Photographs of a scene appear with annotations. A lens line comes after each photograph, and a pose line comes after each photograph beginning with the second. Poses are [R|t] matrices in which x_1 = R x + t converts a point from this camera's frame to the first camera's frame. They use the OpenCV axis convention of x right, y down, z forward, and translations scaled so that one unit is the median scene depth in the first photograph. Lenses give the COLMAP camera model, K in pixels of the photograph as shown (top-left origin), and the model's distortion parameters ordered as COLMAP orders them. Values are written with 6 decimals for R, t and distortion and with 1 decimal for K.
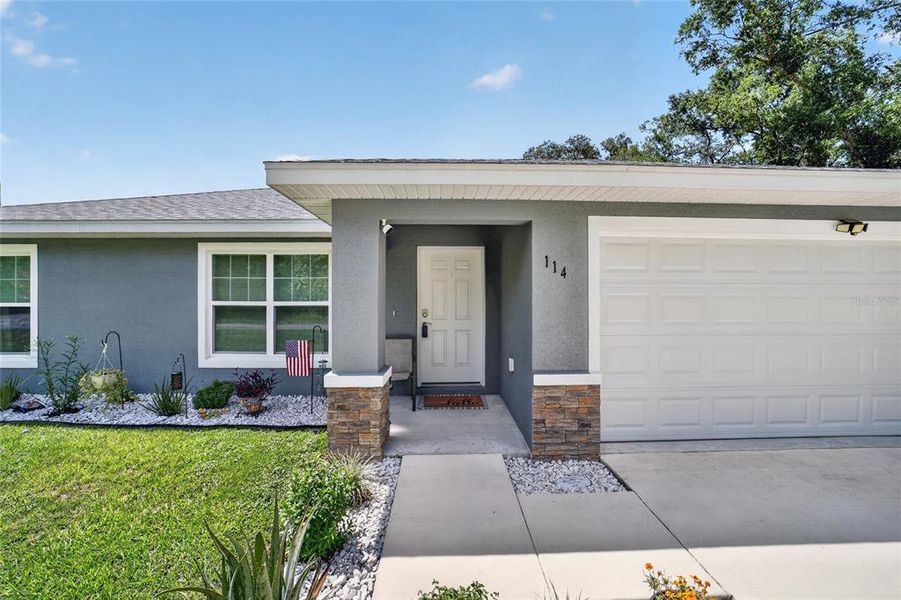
lens RADIAL K [[353.1, 0, 452.9], [0, 353.1, 302.3], [0, 0, 1]] dist [-0.038180, 0.008743]
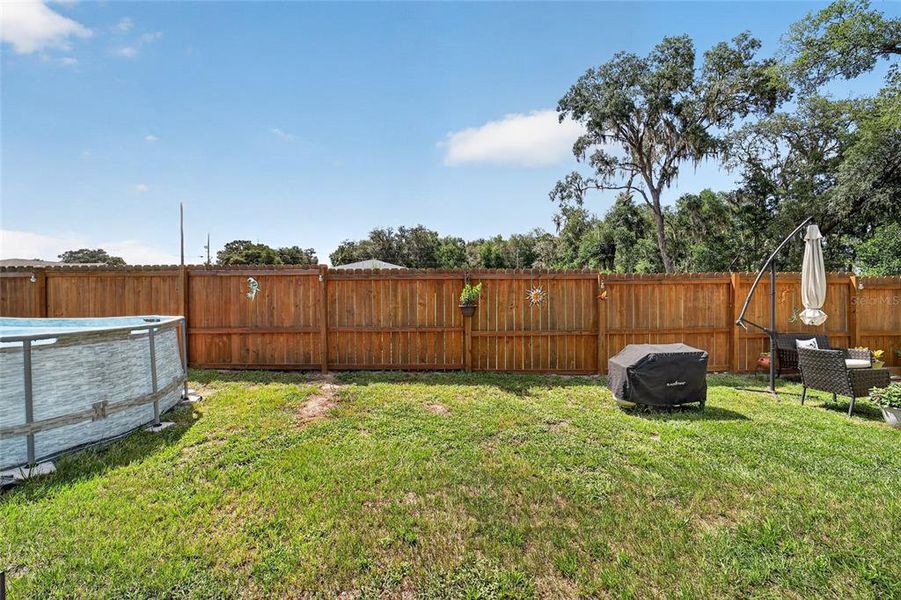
lens RADIAL K [[353.1, 0, 455.5], [0, 353.1, 299.2], [0, 0, 1]] dist [-0.038180, 0.008743]
pose [[0.999636, -0.008772, 0.025494, -0.464785], [0.008684, 0.999956, 0.003573, -0.007318], [-0.025524, -0.003350, 0.999669, 2.687313]]
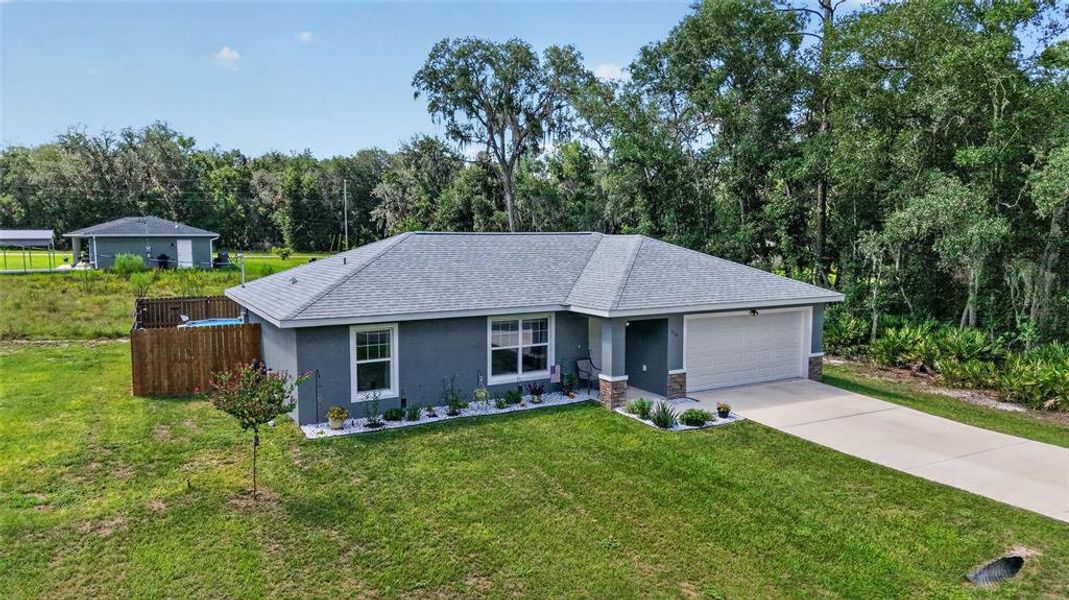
lens RADIAL K [[704.6, 0, 528.3], [0, 704.6, 309.8], [0, 0, 1]] dist [0.048810, -0.053755]
pose [[0.885261, -0.051622, 0.462222, -2.218118], [0.005311, 0.994879, 0.100938, -0.568628], [-0.465065, -0.086902, 0.881001, -2.279741]]
